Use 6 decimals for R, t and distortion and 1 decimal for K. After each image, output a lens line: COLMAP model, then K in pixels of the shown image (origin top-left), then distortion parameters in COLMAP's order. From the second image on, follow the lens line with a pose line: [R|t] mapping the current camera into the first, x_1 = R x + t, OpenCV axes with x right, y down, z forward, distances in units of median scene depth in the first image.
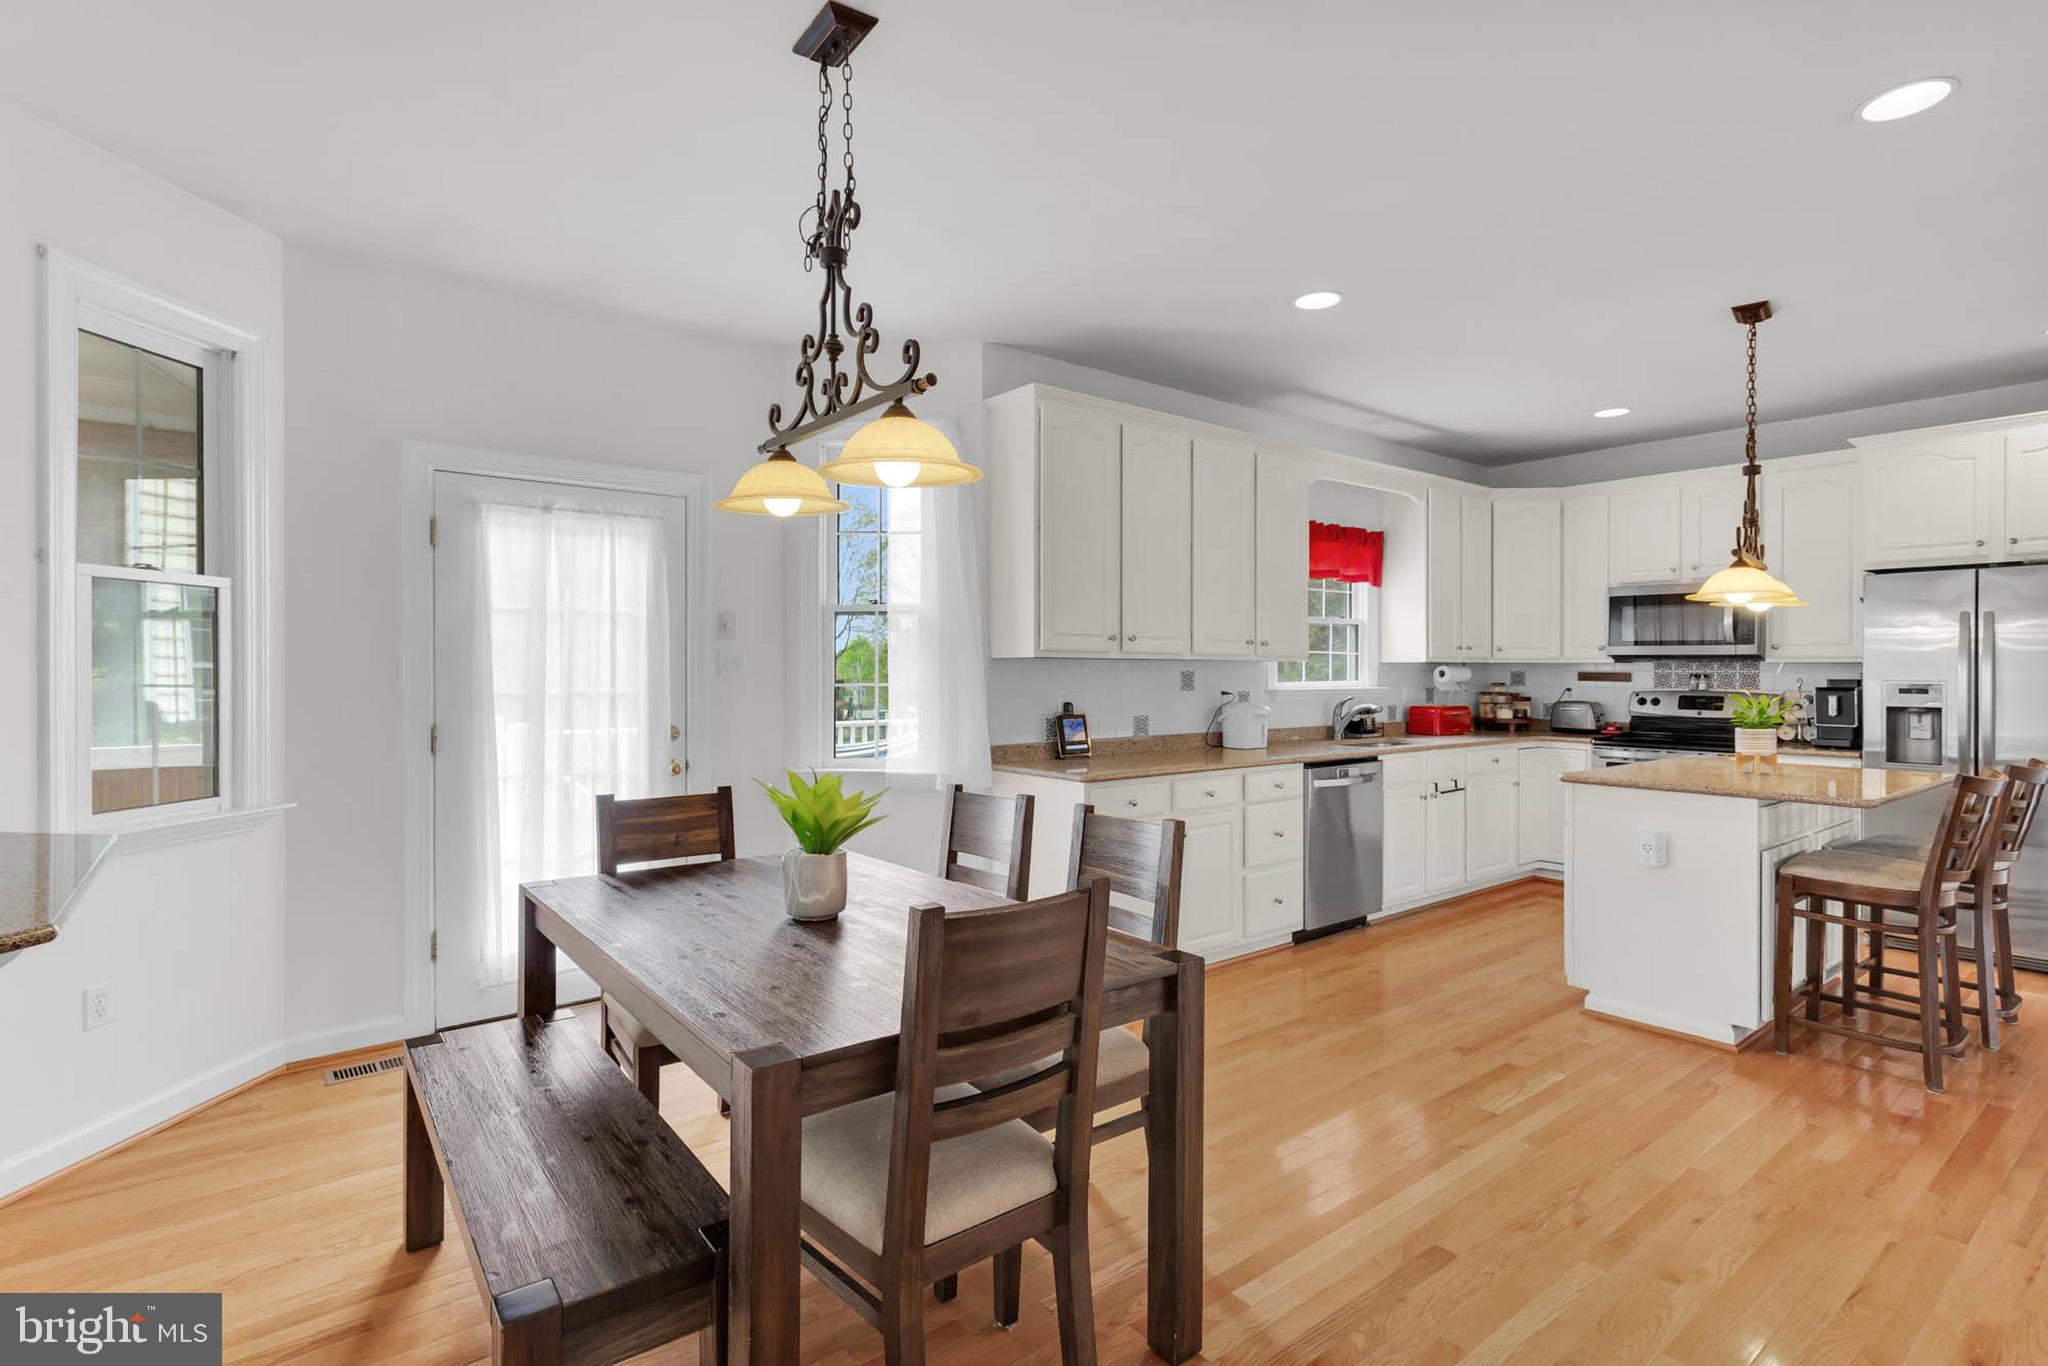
lens RADIAL K [[999.8, 0, 1017.7], [0, 999.8, 671.8], [0, 0, 1]] dist [0.001946, 0.000301]
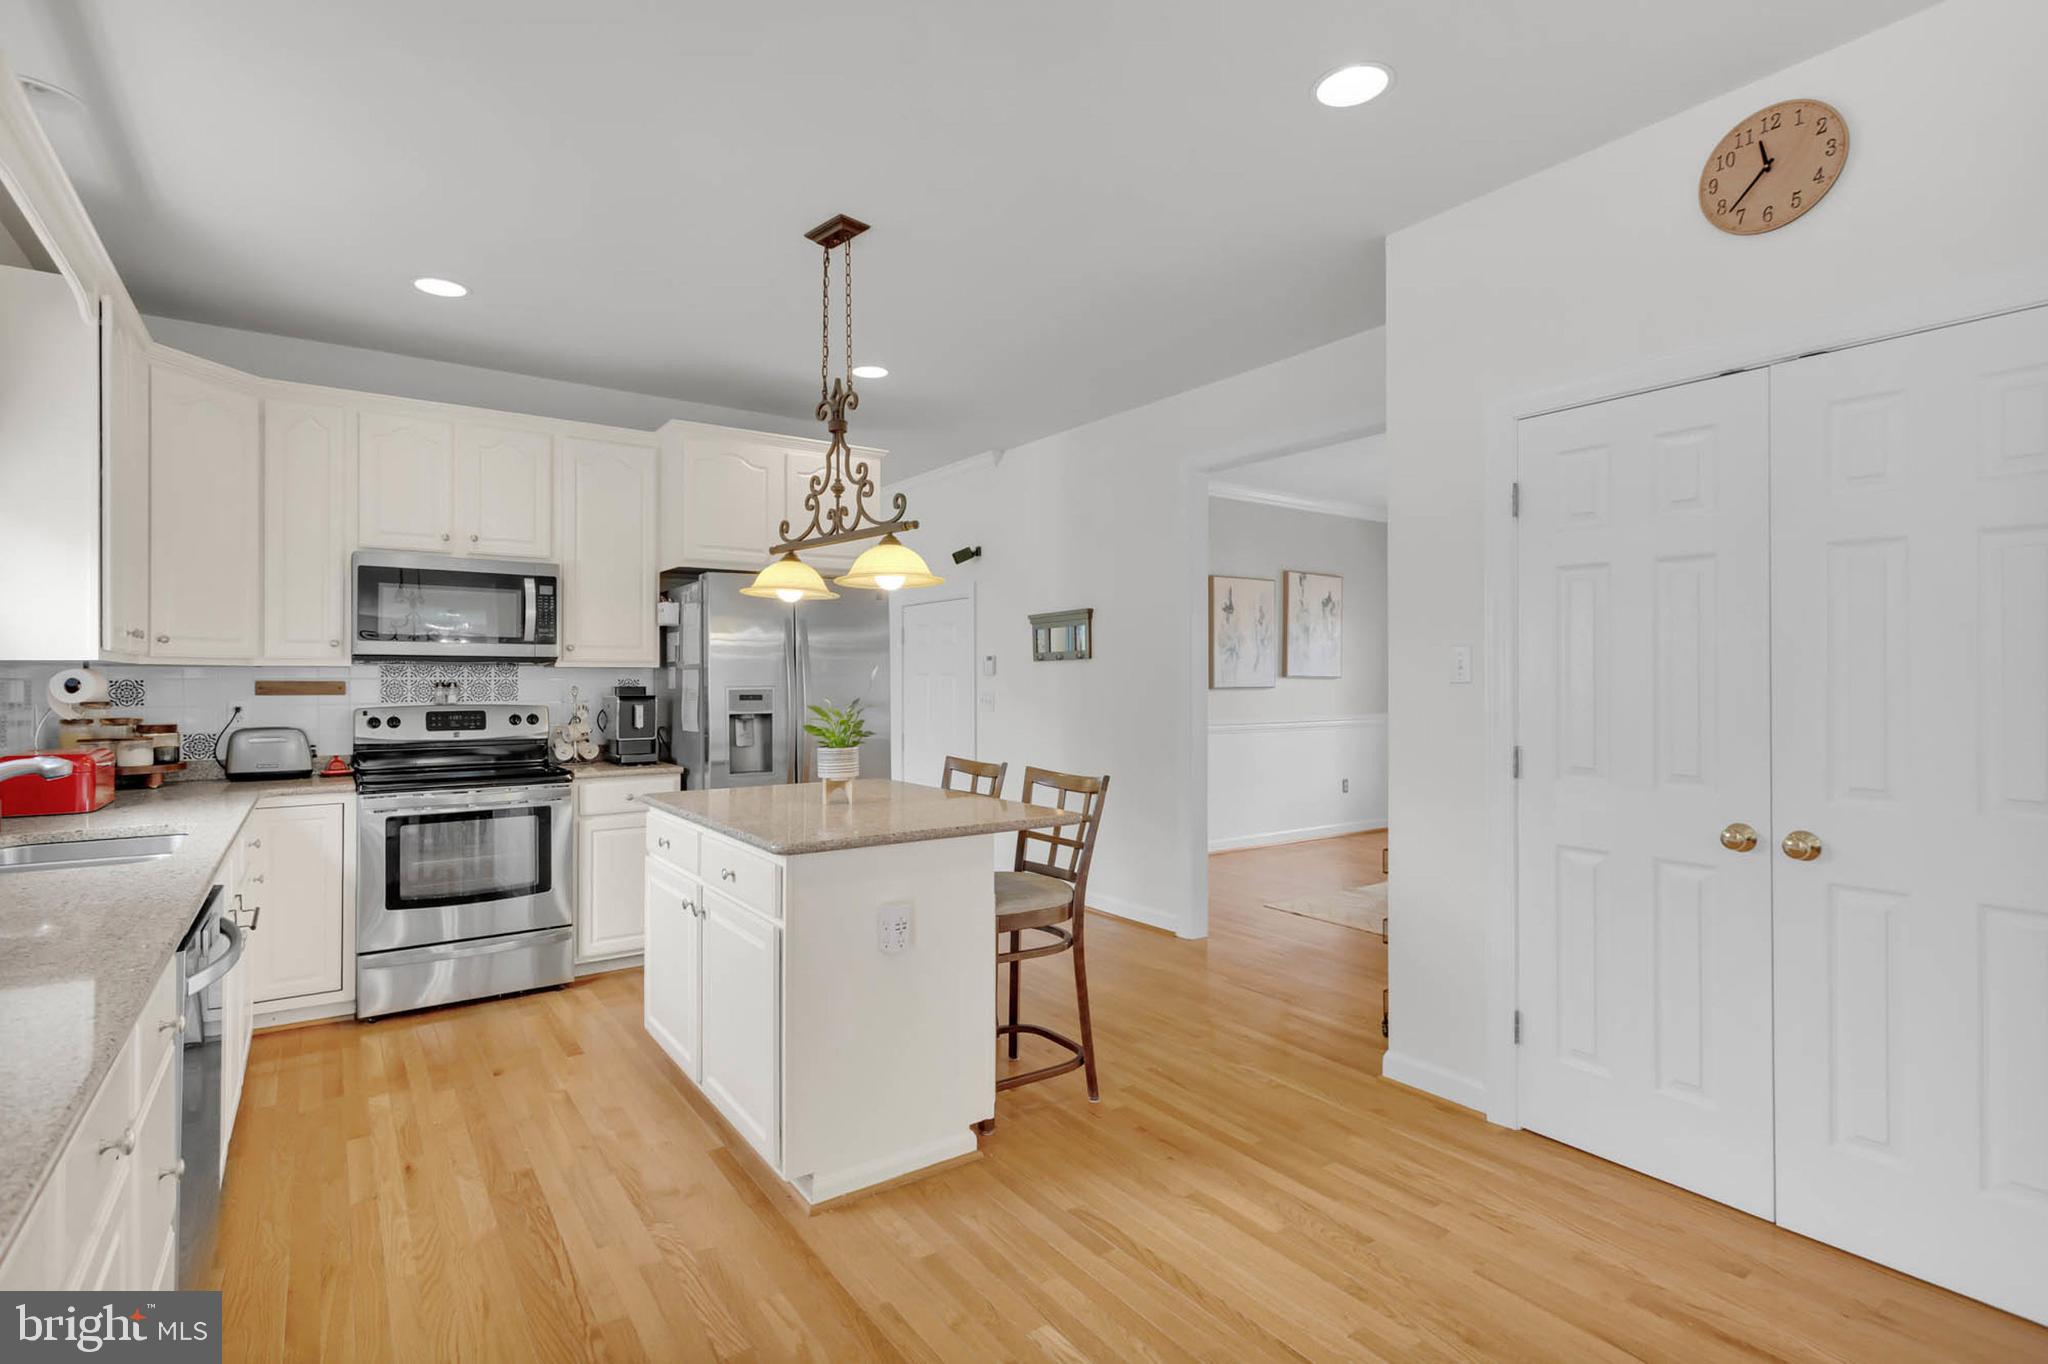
lens RADIAL K [[999.8, 0, 1017.7], [0, 999.8, 670.8], [0, 0, 1]] dist [0.001946, 0.000301]
pose [[0.058300, 0.004782, 0.998288, -0.041117], [0.006380, 0.999966, -0.005162, 0.000189], [-0.998279, 0.006670, 0.058267, 0.535442]]
